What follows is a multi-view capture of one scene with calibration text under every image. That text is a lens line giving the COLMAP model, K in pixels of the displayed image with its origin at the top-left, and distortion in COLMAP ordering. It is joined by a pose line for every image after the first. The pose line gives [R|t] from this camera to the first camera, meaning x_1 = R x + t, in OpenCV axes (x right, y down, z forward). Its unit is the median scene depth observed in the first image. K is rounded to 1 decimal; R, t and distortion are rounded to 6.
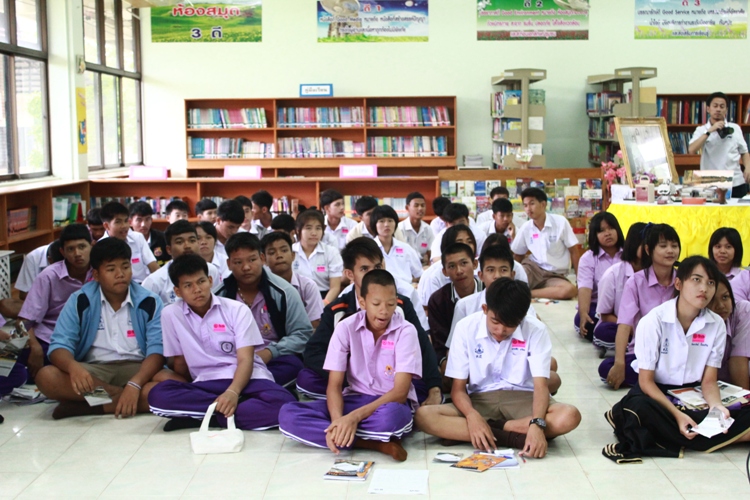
lens RADIAL K [[1176.9, 0, 375.0], [0, 1176.9, 250.0], [0, 0, 1]] dist [-0.068785, 0.131434]
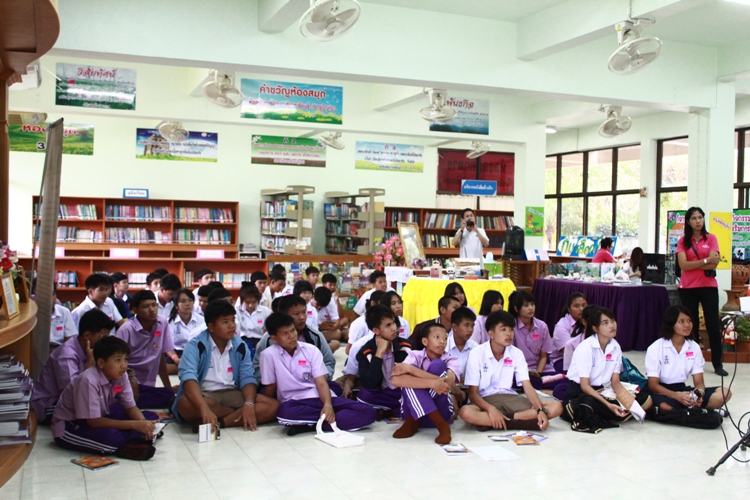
lens RADIAL K [[862.2, 0, 375.0], [0, 862.2, 250.0], [0, 0, 1]] dist [-0.111905, 0.014376]
pose [[0.913436, 0.021060, 0.406438, -0.197491], [0.008869, 0.997393, -0.071614, 0.001826], [-0.406886, 0.069019, 0.910868, -0.002222]]
